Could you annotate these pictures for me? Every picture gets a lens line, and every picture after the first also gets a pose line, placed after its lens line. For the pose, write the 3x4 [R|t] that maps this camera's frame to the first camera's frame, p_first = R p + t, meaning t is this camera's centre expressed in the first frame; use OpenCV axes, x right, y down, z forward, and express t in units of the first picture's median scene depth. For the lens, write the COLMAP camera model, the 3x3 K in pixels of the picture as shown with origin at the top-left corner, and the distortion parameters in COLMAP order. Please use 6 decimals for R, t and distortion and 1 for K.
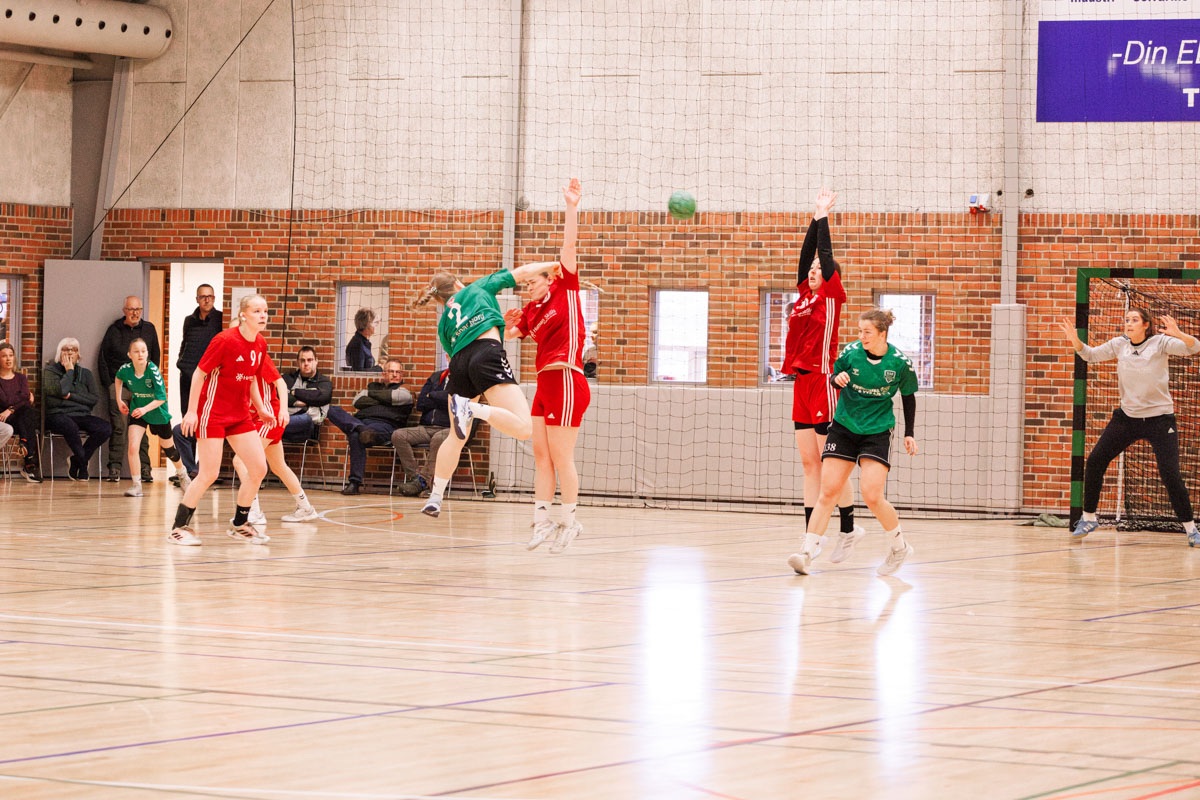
lens RADIAL K [[4248.1, 0, 600.1], [0, 4248.1, 323.6], [0, 0, 1]] dist [-0.334476, 1.372753]
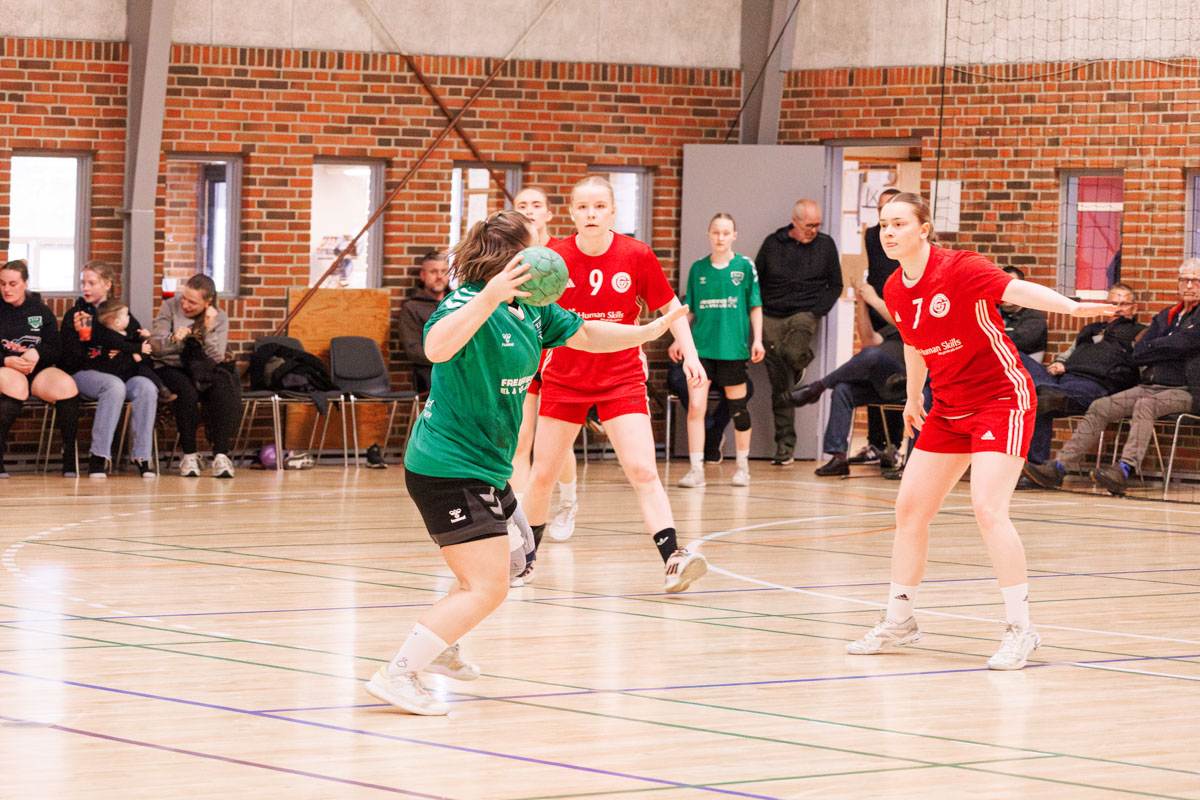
lens RADIAL K [[4428.2, 0, 600.0], [0, 4428.2, 400.0], [0, 0, 1]] dist [-0.199973, -1.415971]
pose [[0.910813, 0.005881, -0.412778, 0.157791], [0.007015, 0.999534, 0.029720, 0.005172], [0.412760, -0.029965, 0.910347, 0.329751]]
